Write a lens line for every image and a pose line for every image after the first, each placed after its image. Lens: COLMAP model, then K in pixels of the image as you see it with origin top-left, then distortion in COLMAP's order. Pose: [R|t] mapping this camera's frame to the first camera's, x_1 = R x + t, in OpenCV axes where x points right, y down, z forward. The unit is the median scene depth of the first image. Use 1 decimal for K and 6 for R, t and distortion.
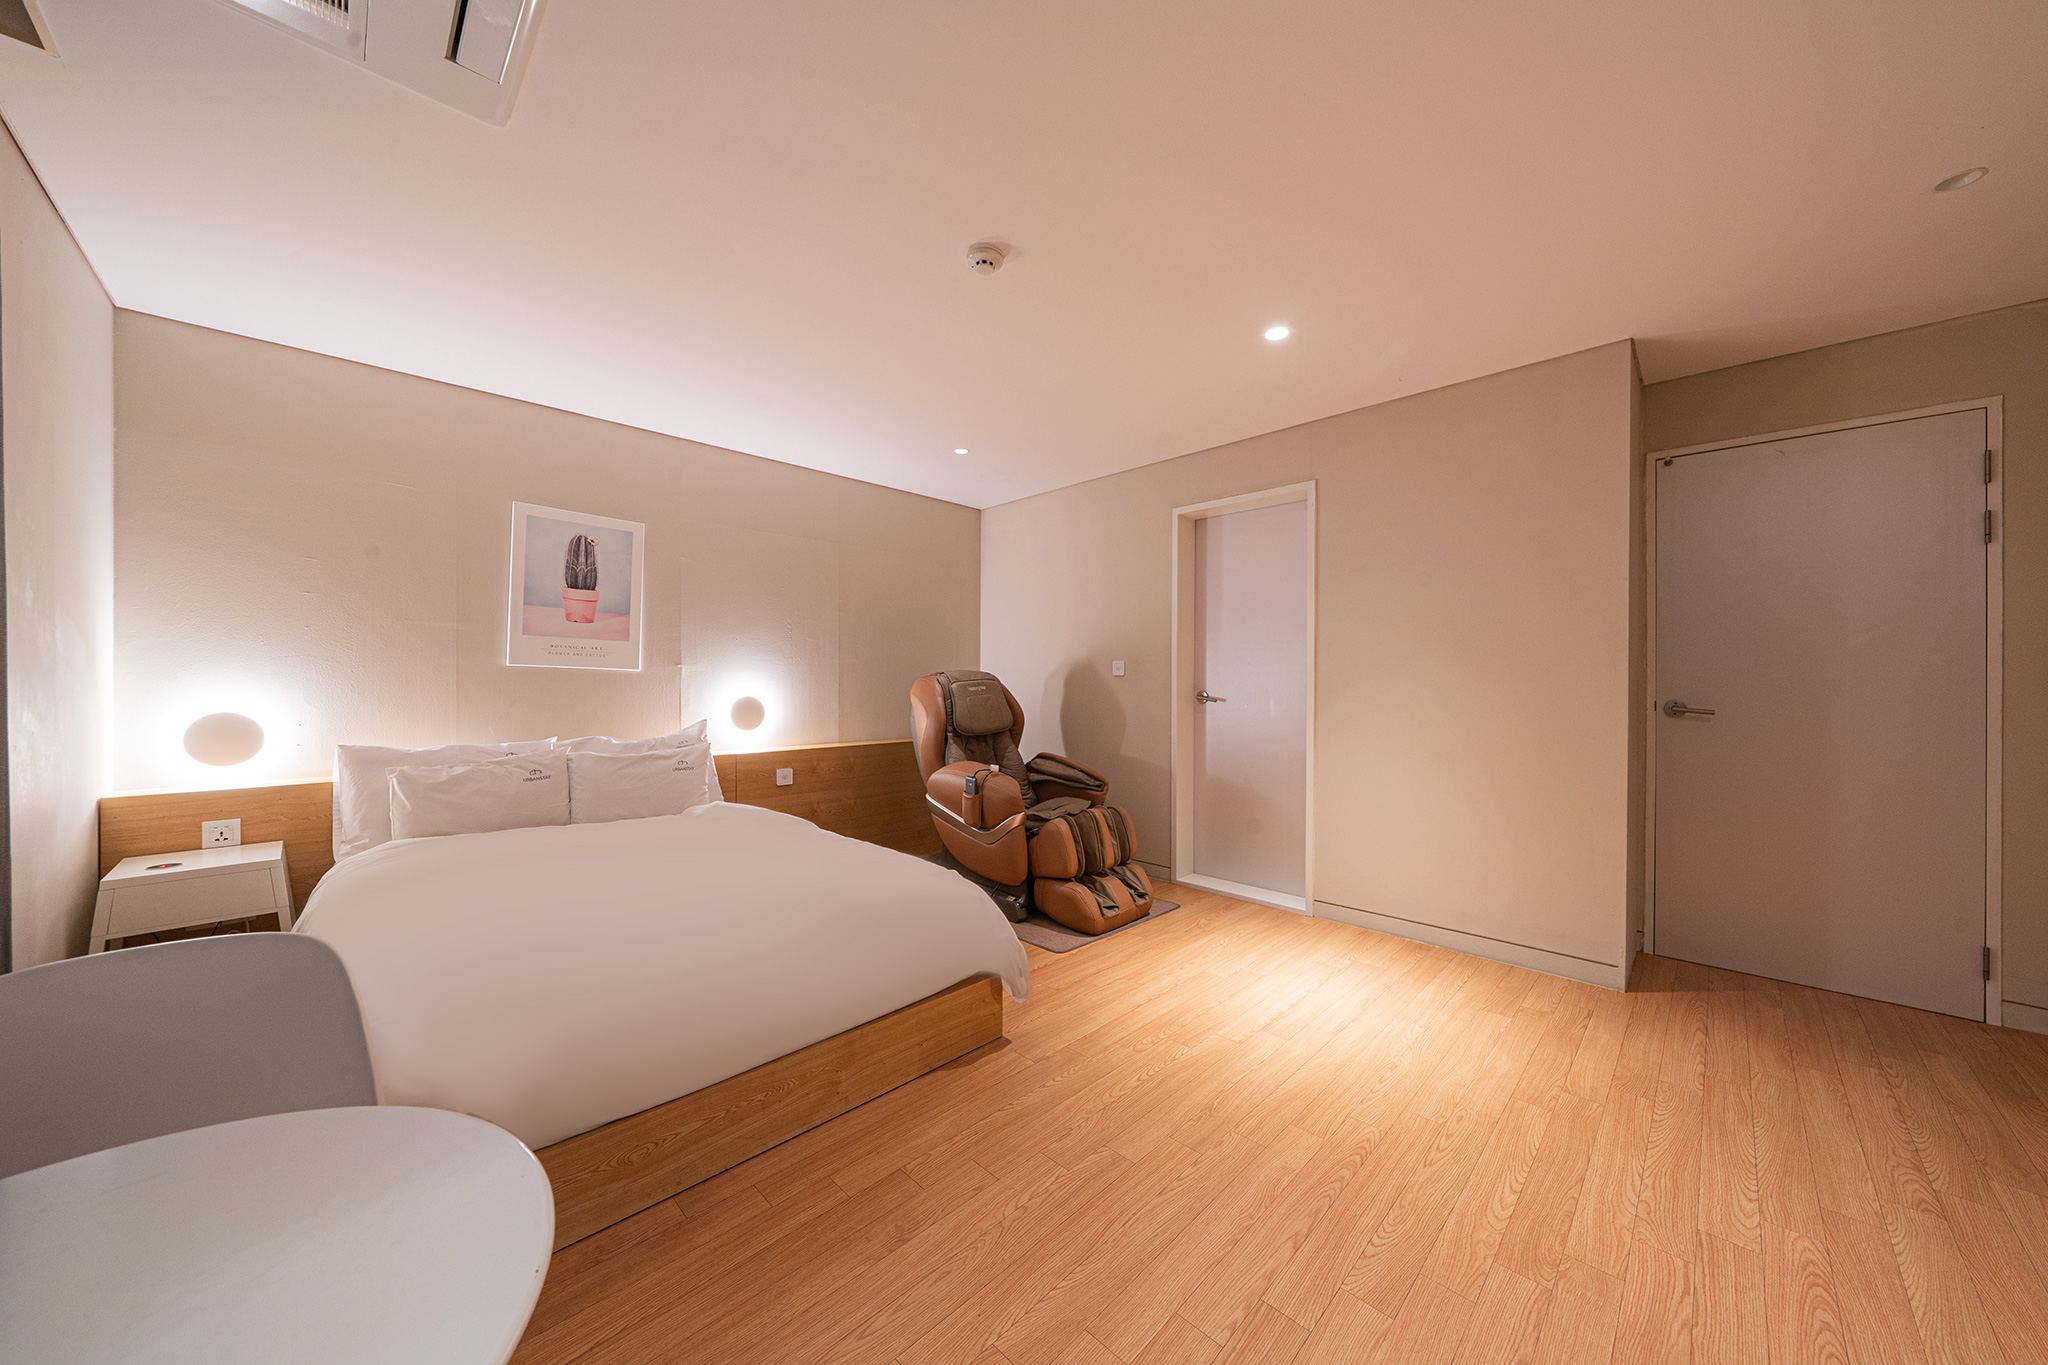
lens RADIAL K [[699.9, 0, 1036.6], [0, 699.9, 685.1], [0, 0, 1]] dist [-0.001475, -0.000137]
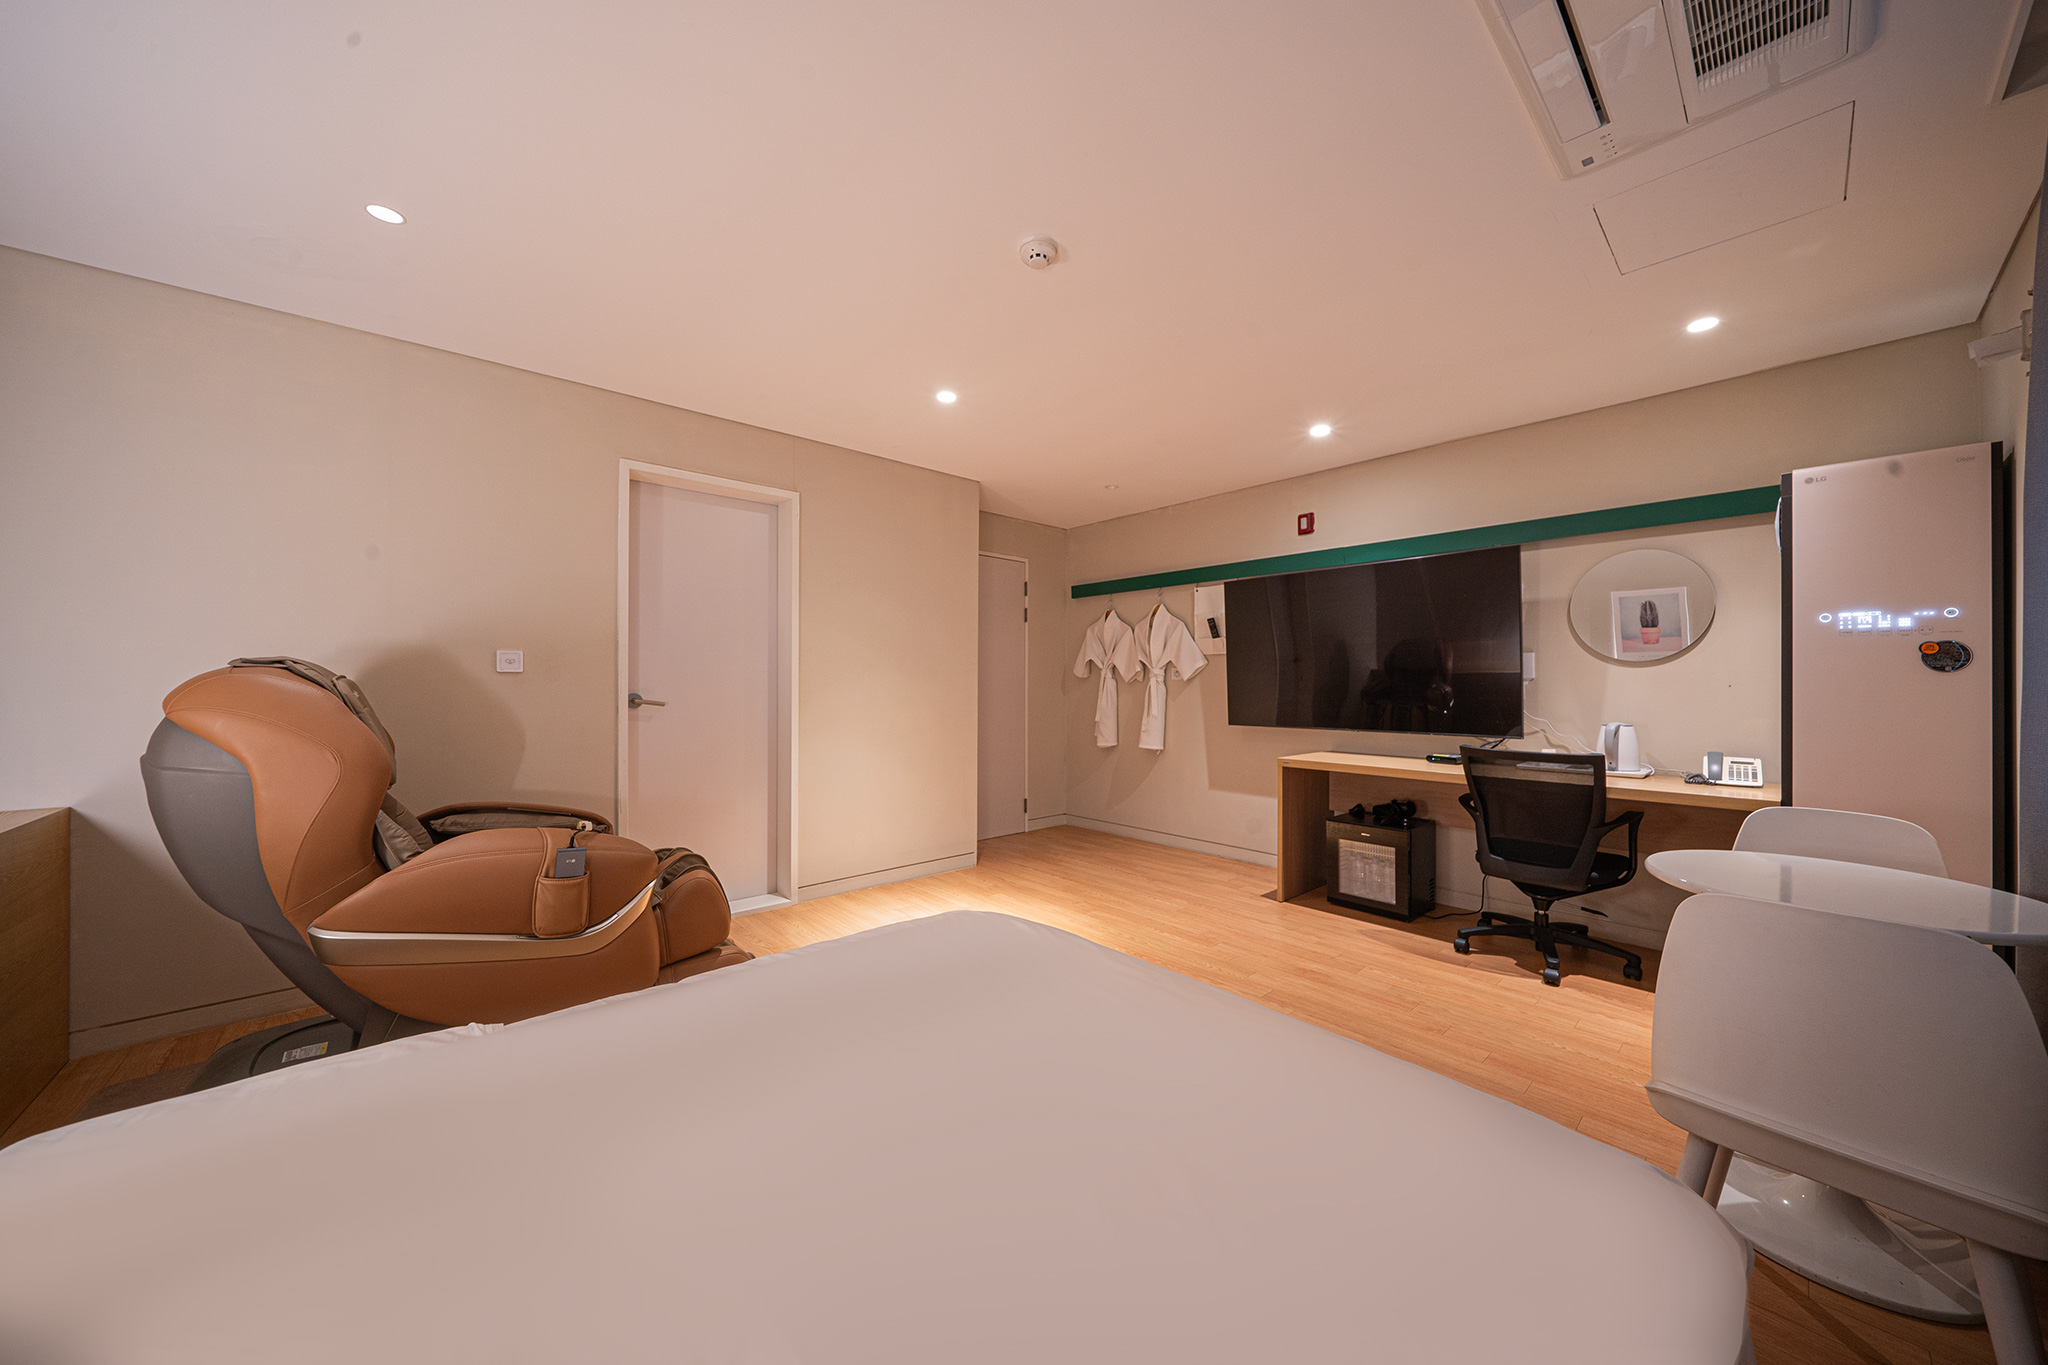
lens RADIAL K [[699.9, 0, 1029.5], [0, 699.9, 684.6], [0, 0, 1]] dist [-0.001475, -0.000137]
pose [[0.062024, -0.004742, 0.998063, -0.887631], [-0.000501, 0.999988, 0.004782, -0.008500], [-0.998075, -0.000797, 0.062021, 0.807288]]
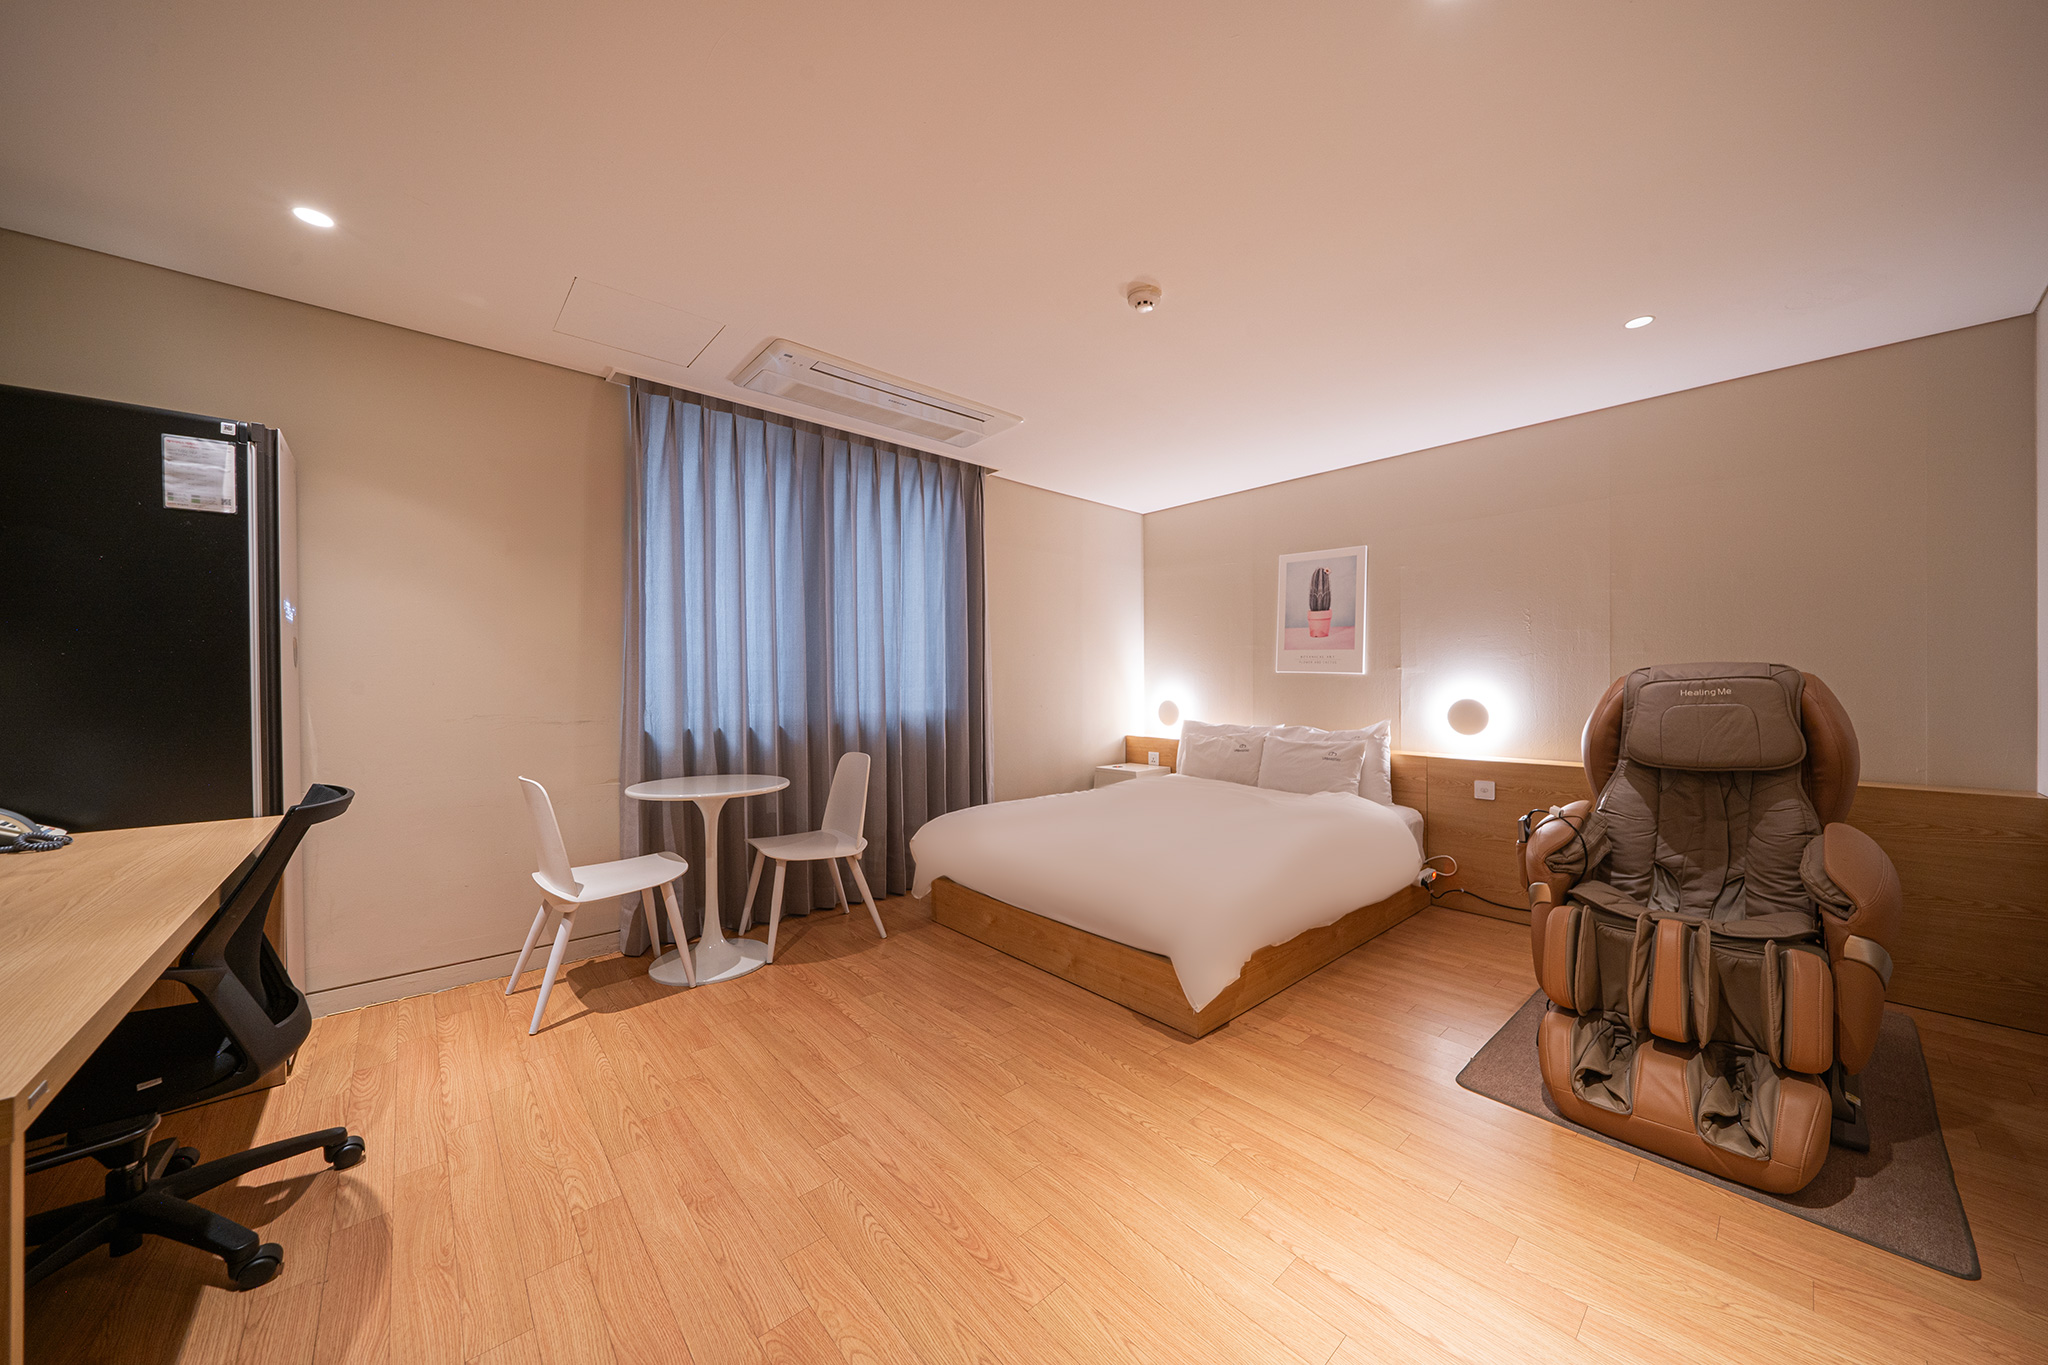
lens RADIAL K [[699.9, 0, 1034.4], [0, 699.9, 683.6], [0, 0, 1]] dist [-0.001475, -0.000137]
pose [[-0.060244, -0.004722, -0.998173, 0.877877], [-0.003715, 0.999983, -0.004506, 0.003579], [0.998177, 0.003437, -0.060260, 0.758634]]
